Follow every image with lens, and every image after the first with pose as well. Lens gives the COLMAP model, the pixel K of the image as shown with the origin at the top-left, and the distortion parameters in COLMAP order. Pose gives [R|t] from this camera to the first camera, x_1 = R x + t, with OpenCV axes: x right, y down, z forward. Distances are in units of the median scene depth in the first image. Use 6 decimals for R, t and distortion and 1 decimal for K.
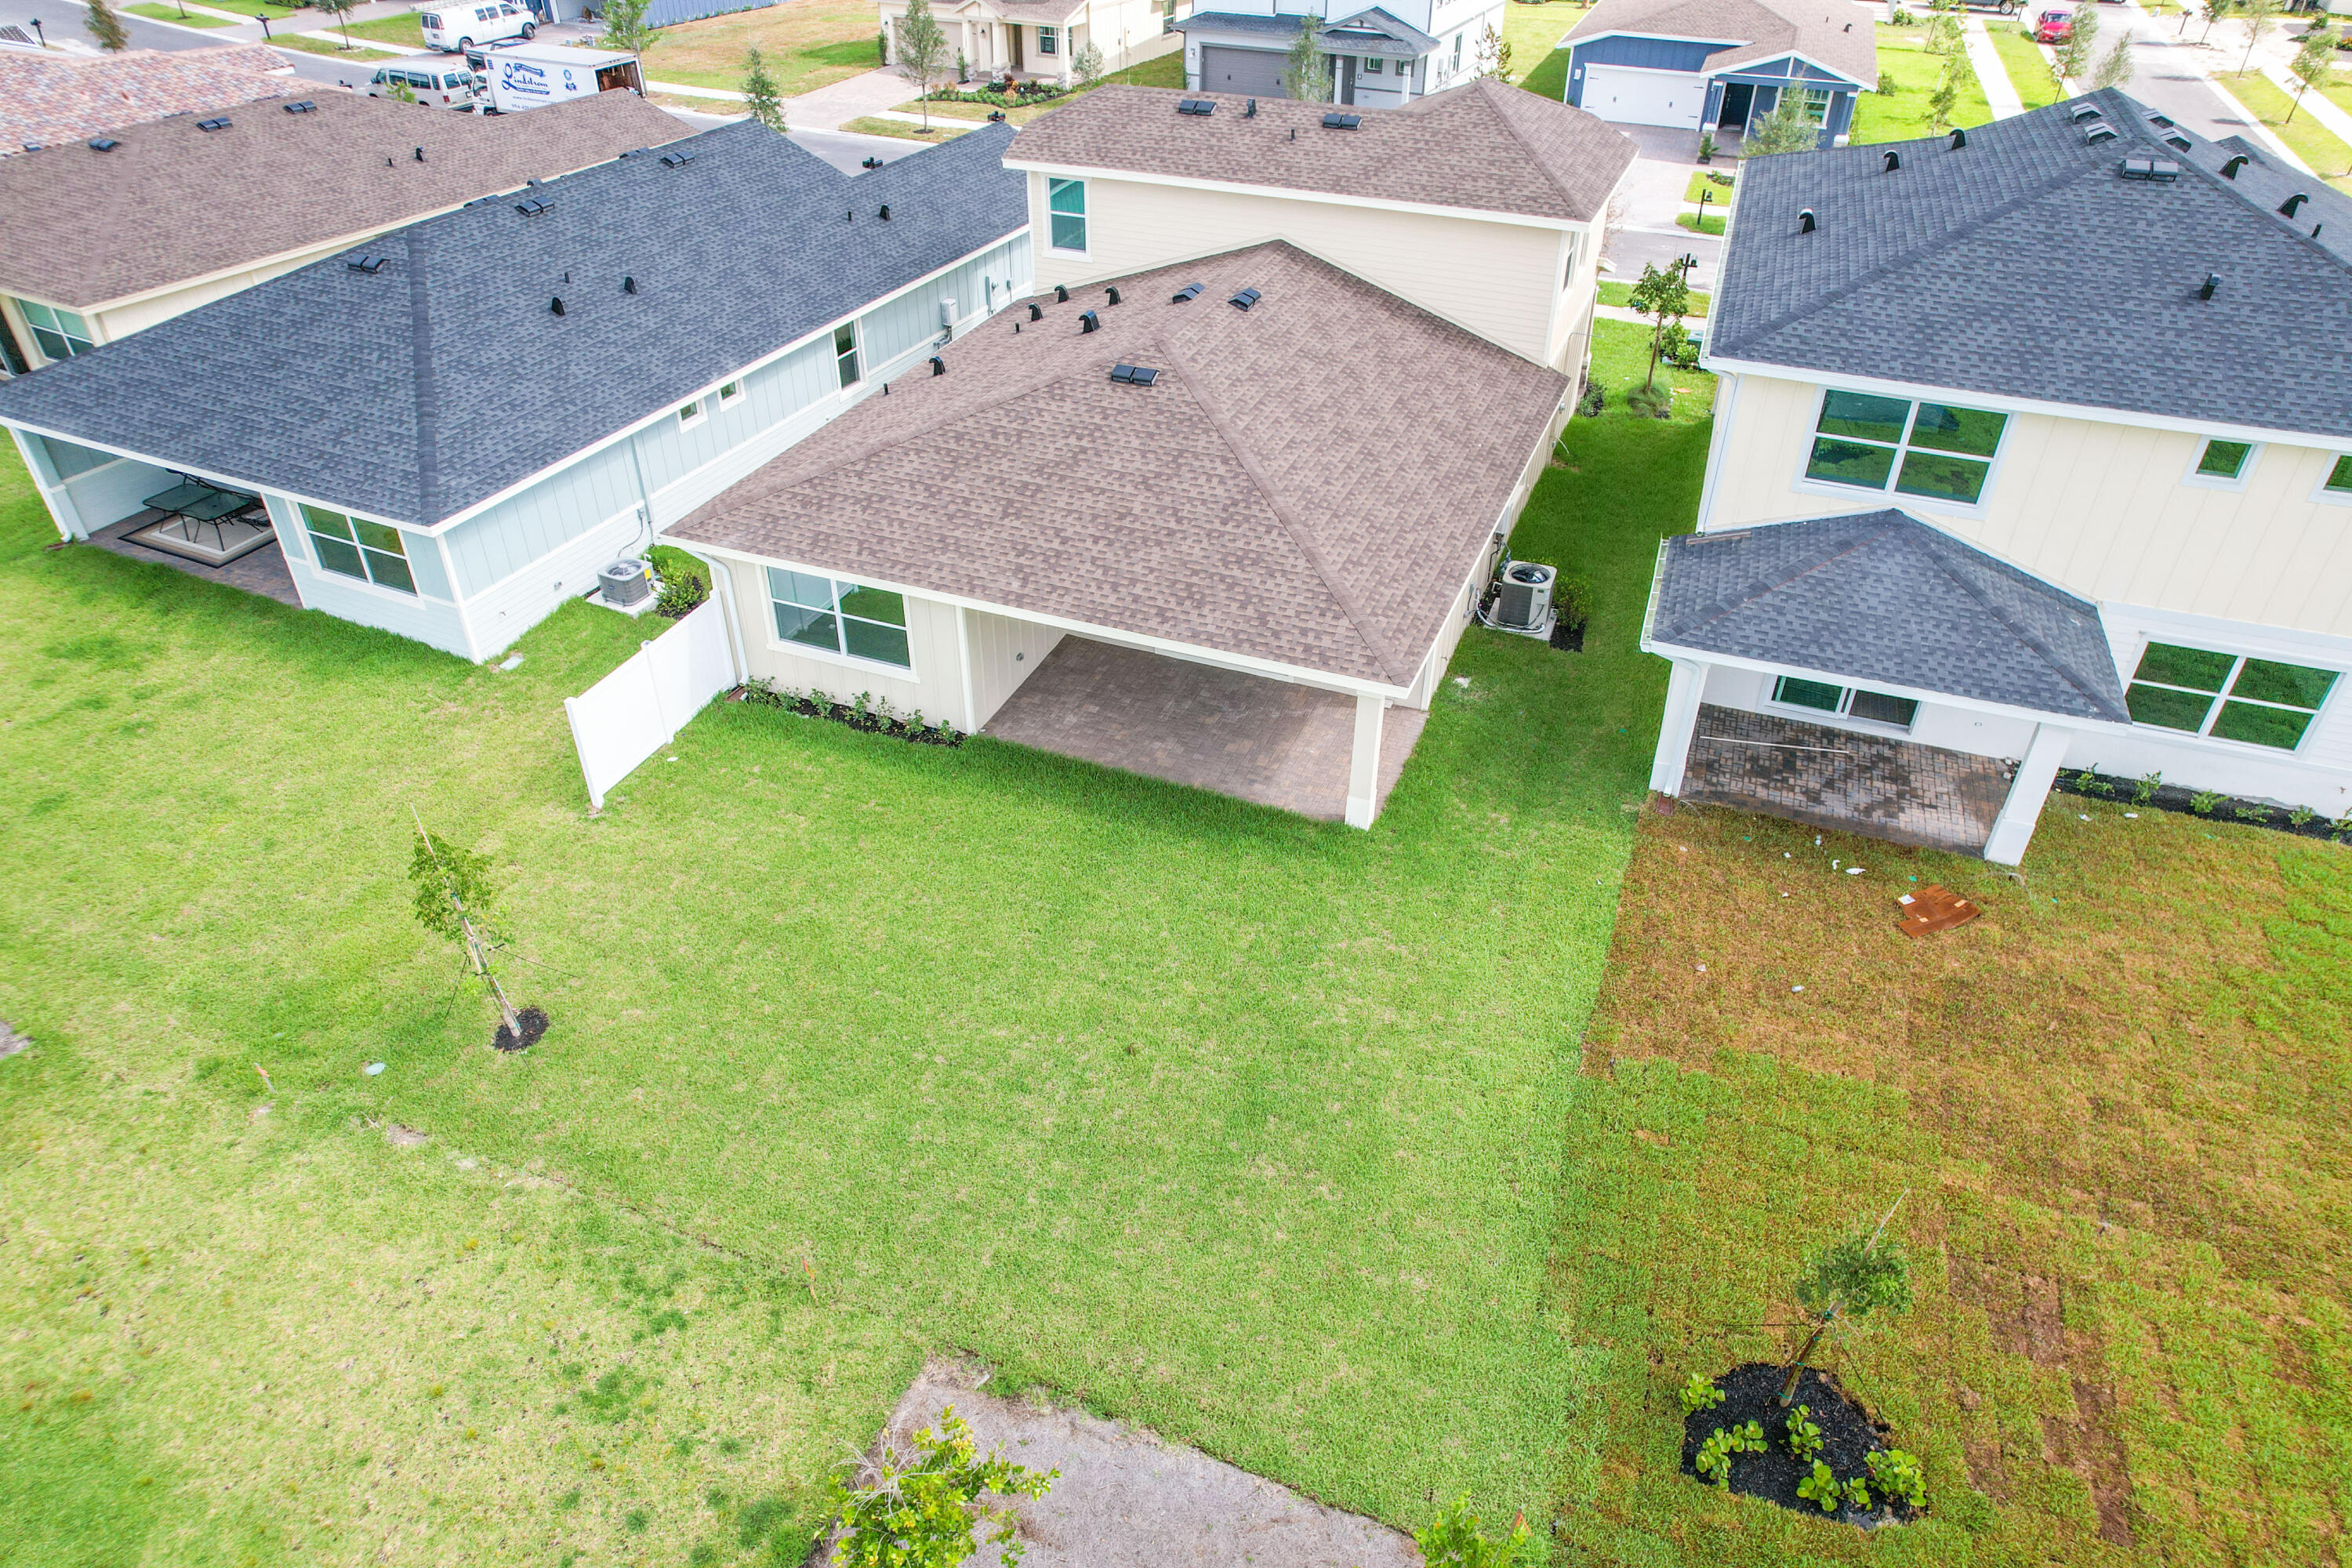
lens RADIAL K [[1516.8, 0, 1143.8], [0, 1516.8, 786.7], [0, 0, 1]] dist [-0.044276, 0.001202]
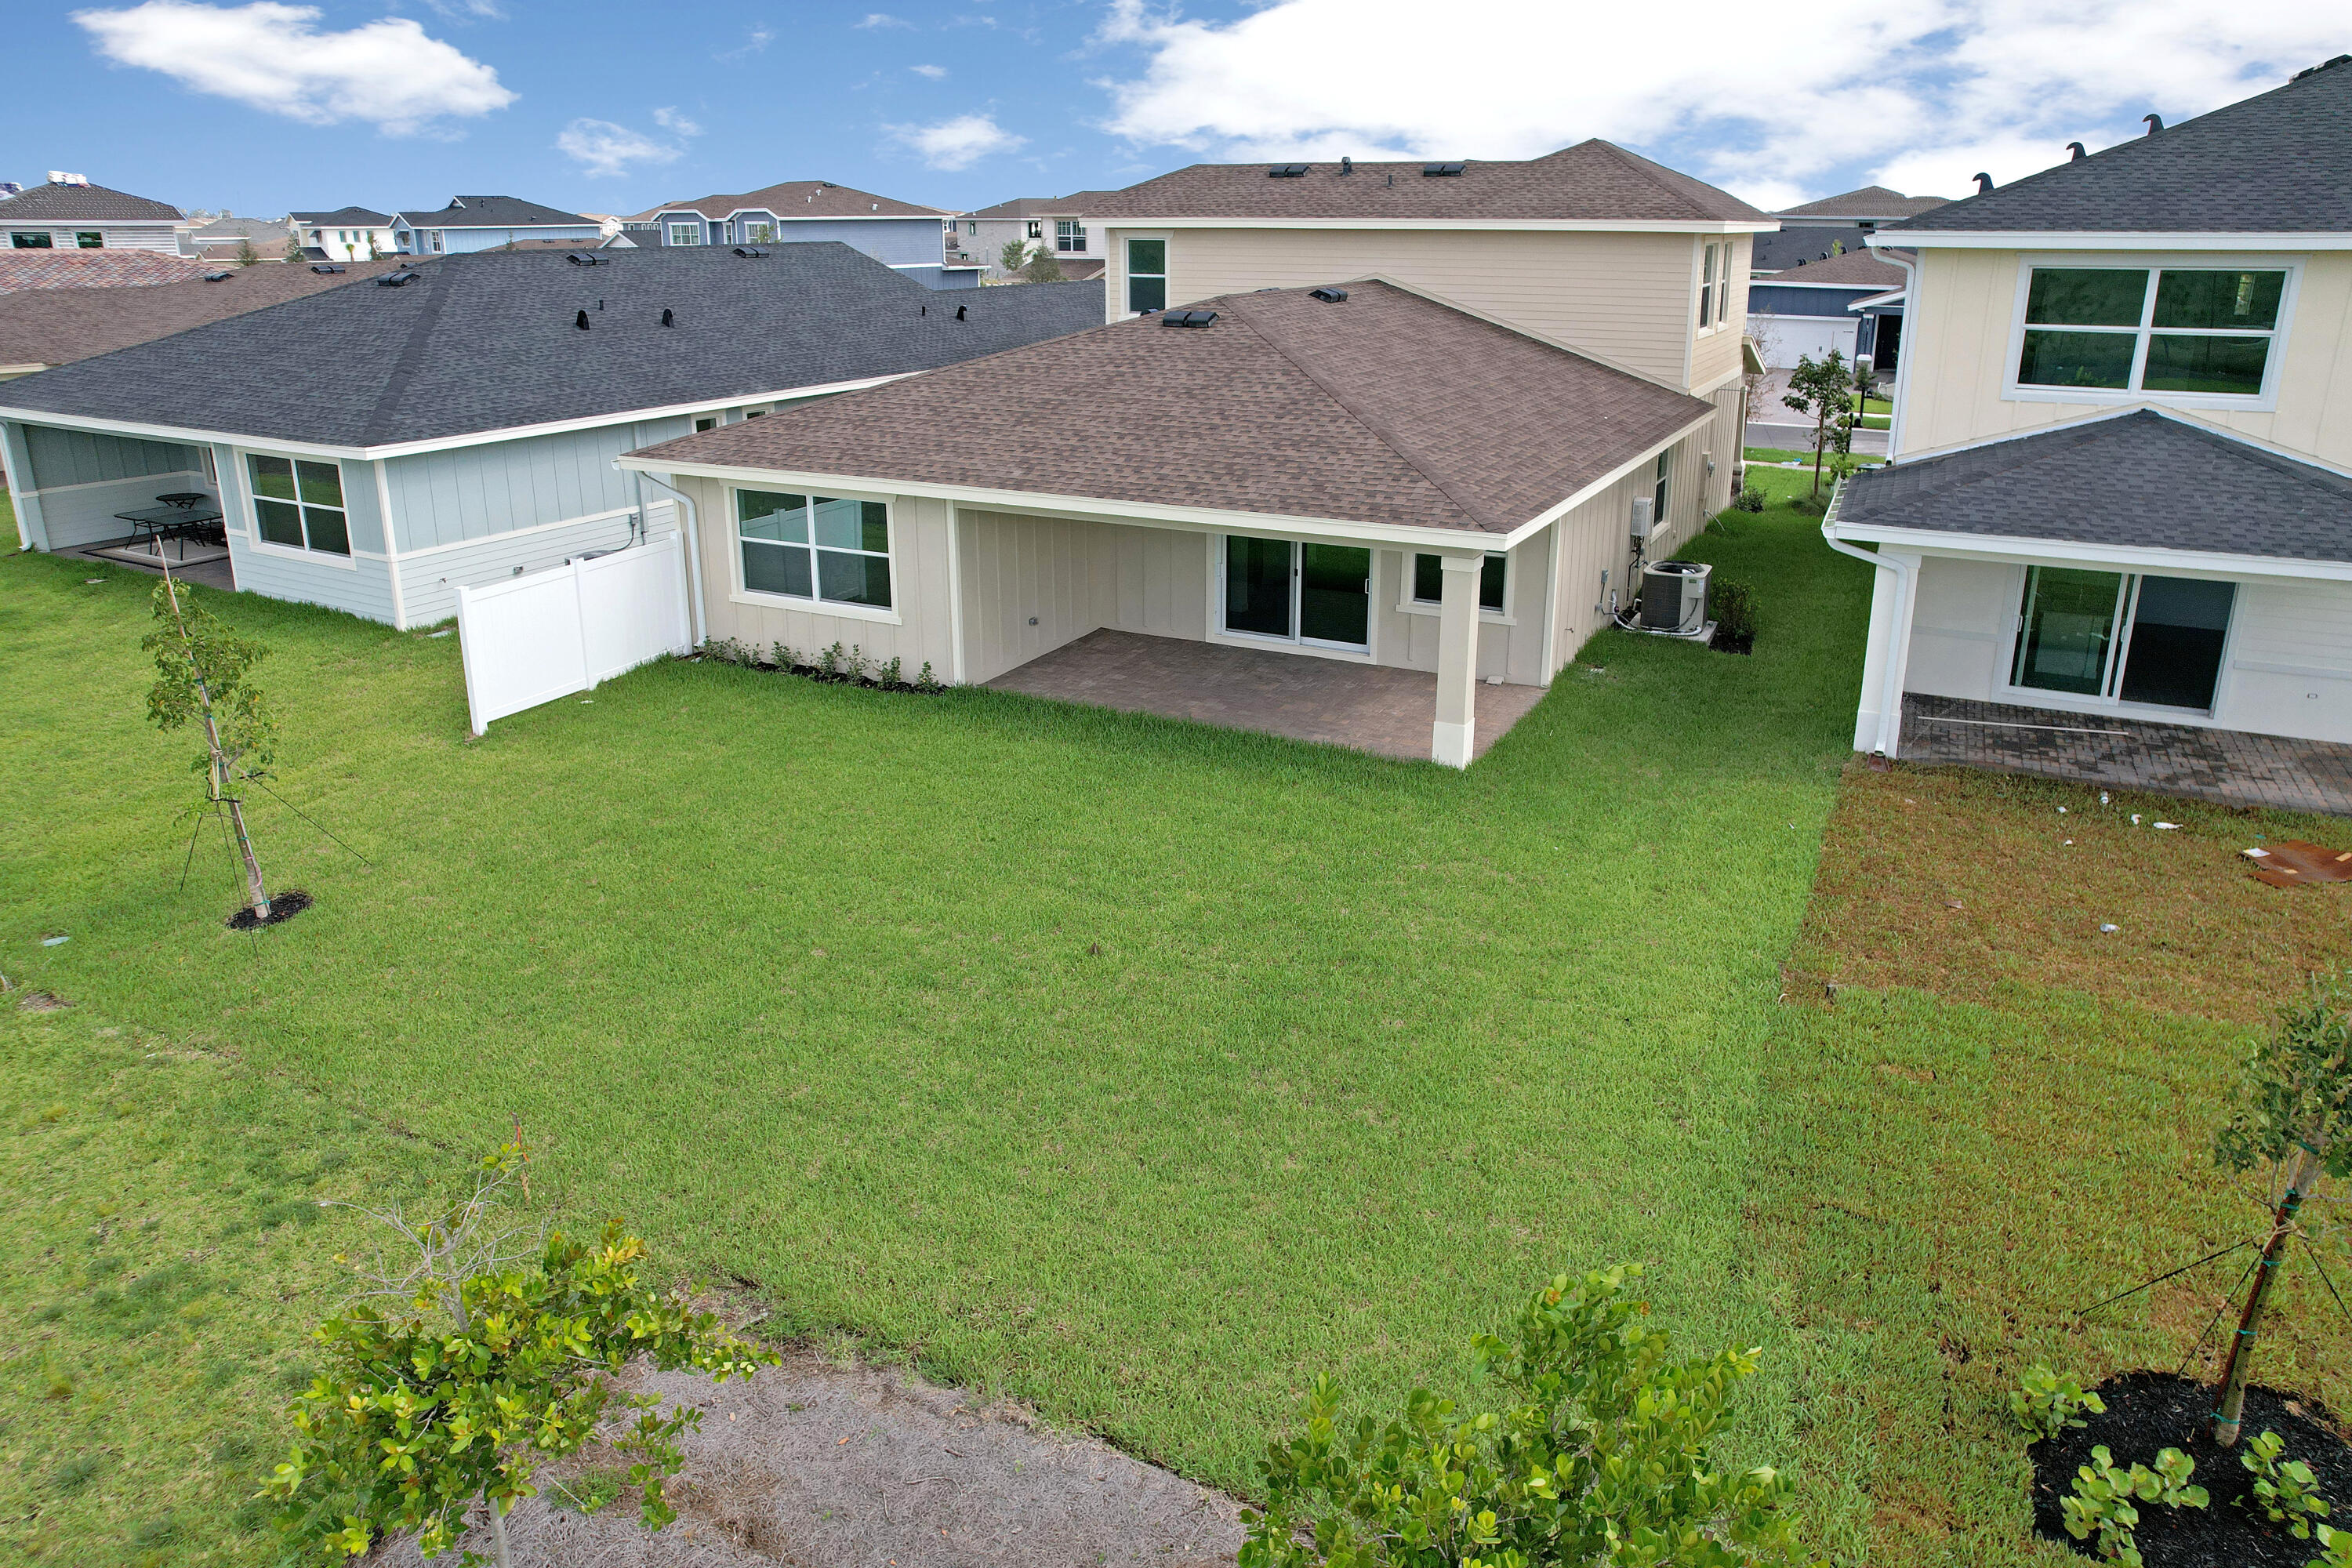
lens RADIAL K [[1540.1, 0, 1176.0], [0, 1540.1, 784.0], [0, 0, 1]] dist [-0.068285, 0.060217]
pose [[0.995471, 0.018617, -0.093224, 0.078618], [-0.047909, 0.945248, -0.322818, 0.281792], [0.082110, 0.325822, 0.941859, 0.289314]]
